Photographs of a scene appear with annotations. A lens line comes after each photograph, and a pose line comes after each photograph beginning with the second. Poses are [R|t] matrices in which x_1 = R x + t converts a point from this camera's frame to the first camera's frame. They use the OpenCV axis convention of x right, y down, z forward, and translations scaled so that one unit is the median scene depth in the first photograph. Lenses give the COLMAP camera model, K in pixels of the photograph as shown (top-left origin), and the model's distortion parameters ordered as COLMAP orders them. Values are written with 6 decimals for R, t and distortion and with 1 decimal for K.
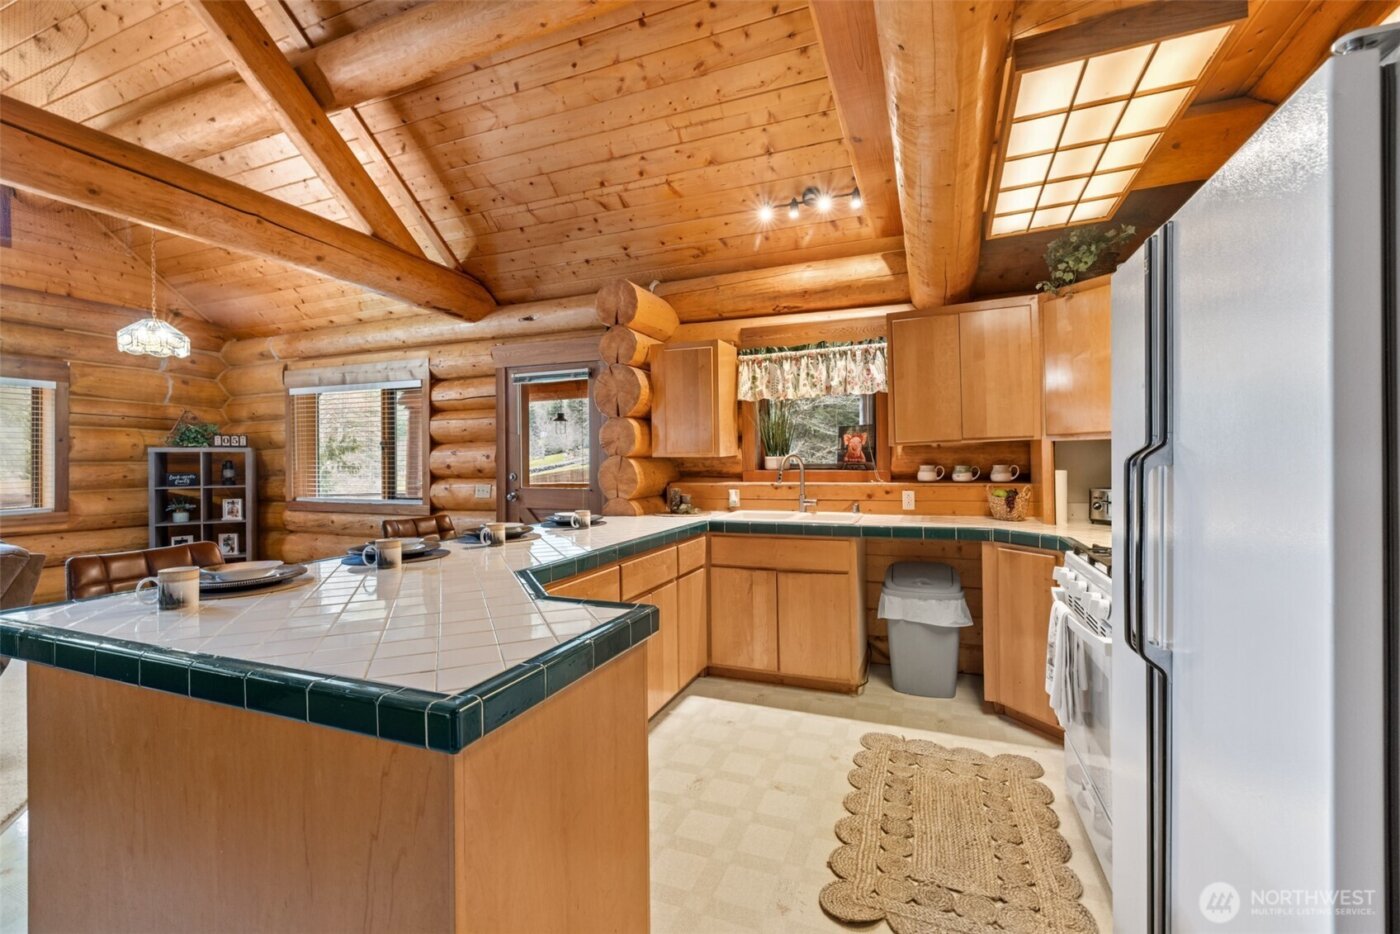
lens RADIAL K [[595.5, 0, 695.7], [0, 595.5, 462.4], [0, 0, 1]] dist [0.001357, -0.000253]
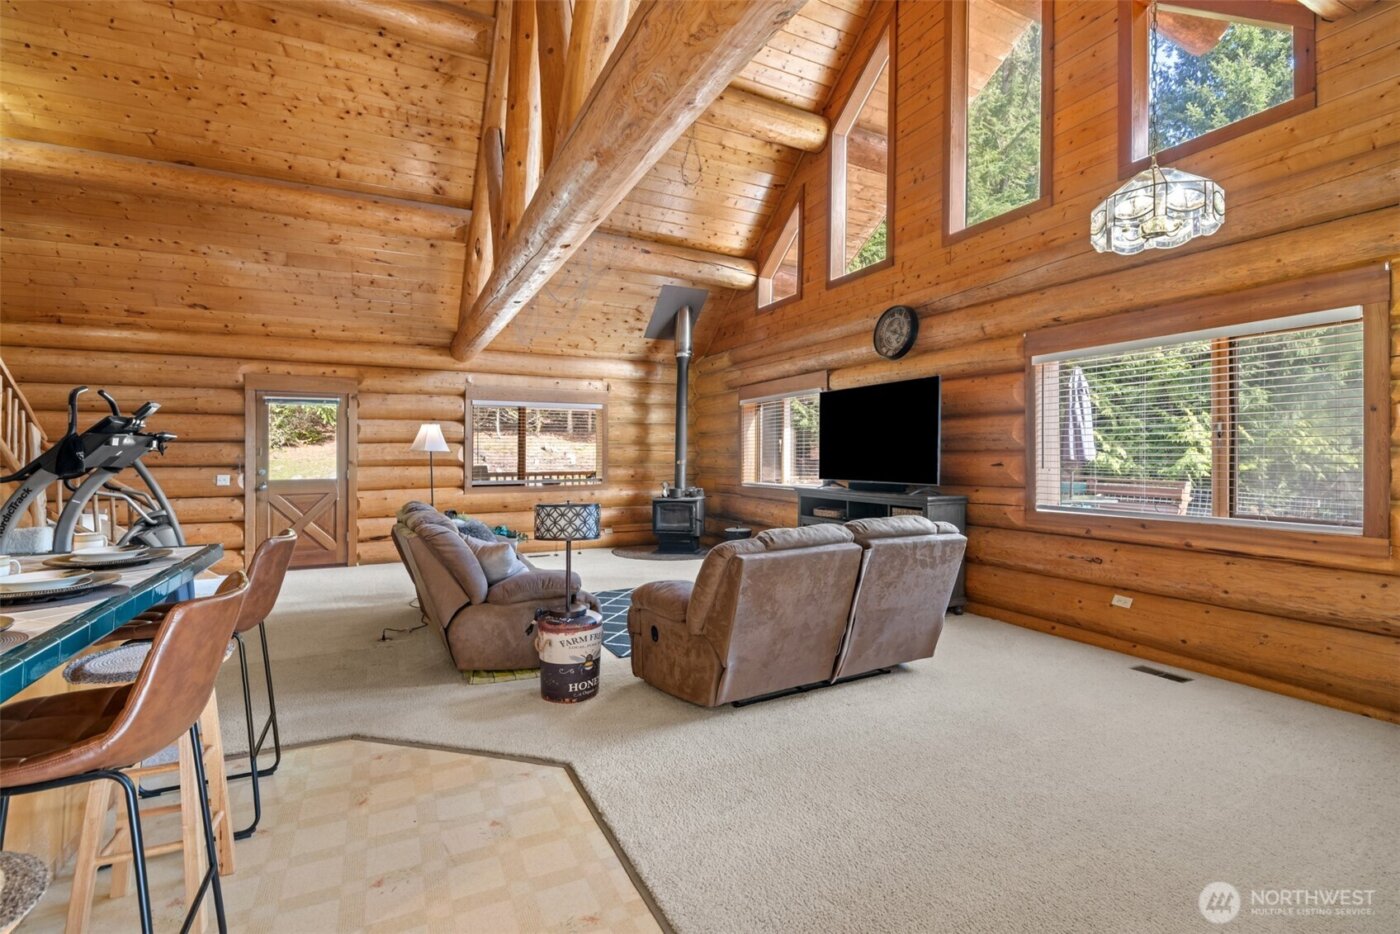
lens RADIAL K [[645.2, 0, 700.7], [0, 645.2, 456.5], [0, 0, 1]] dist [-0.002078, -0.000466]
pose [[-0.656809, 0.013624, -0.753934, -0.190501], [0.009085, 0.999907, 0.010154, -0.004023], [0.754002, -0.000180, -0.656872, 0.860667]]
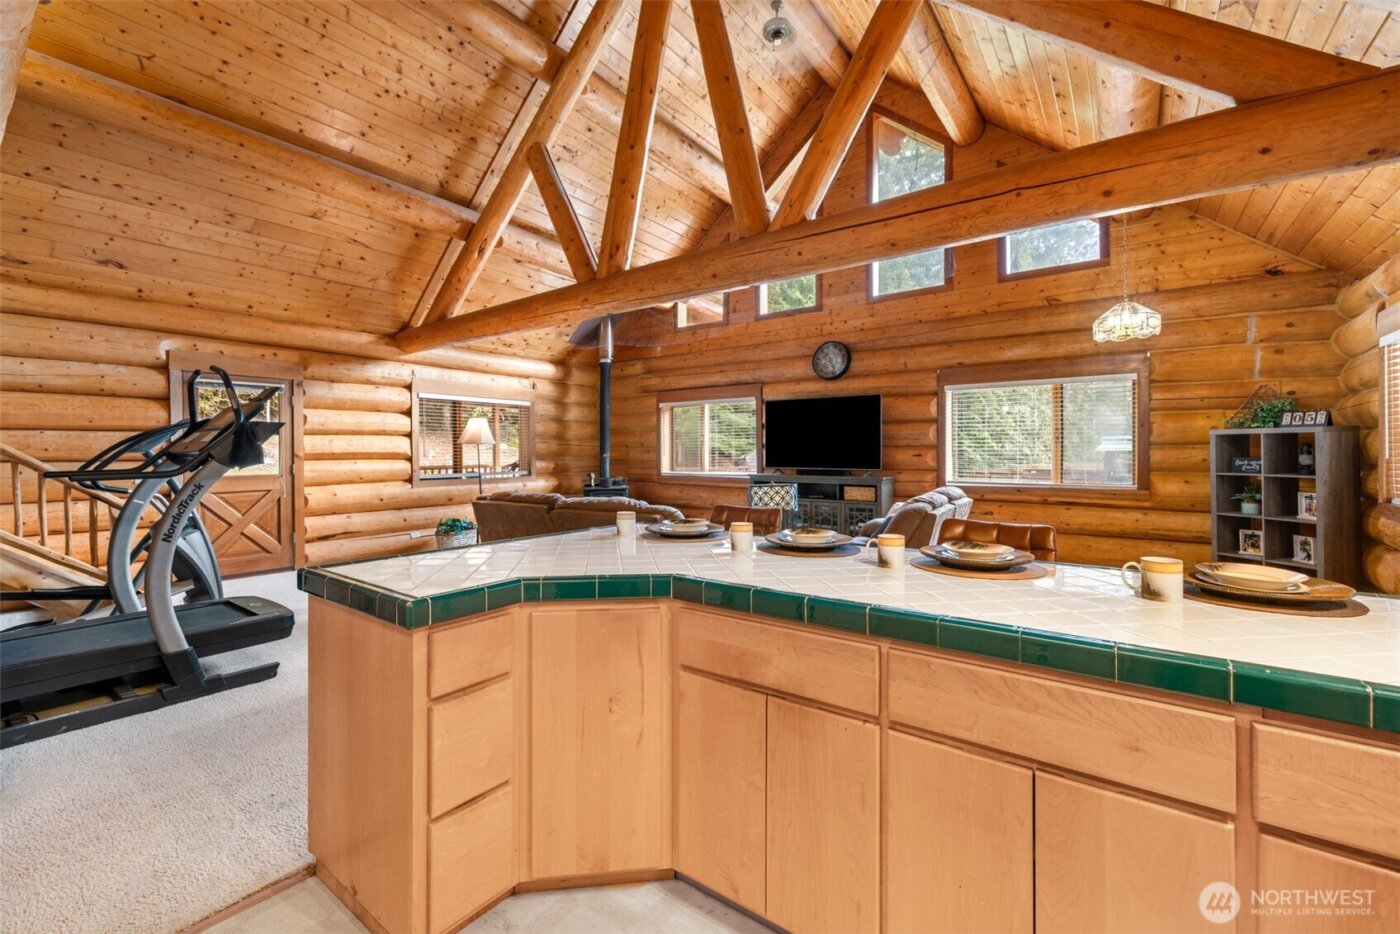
lens RADIAL K [[595.5, 0, 693.0], [0, 595.5, 454.5], [0, 0, 1]] dist [0.001357, -0.000253]
pose [[-0.242065, 0.017395, -0.970104, 0.189119], [0.002451, 0.999847, 0.017317, -0.004532], [0.970257, 0.001814, -0.242070, 0.432420]]
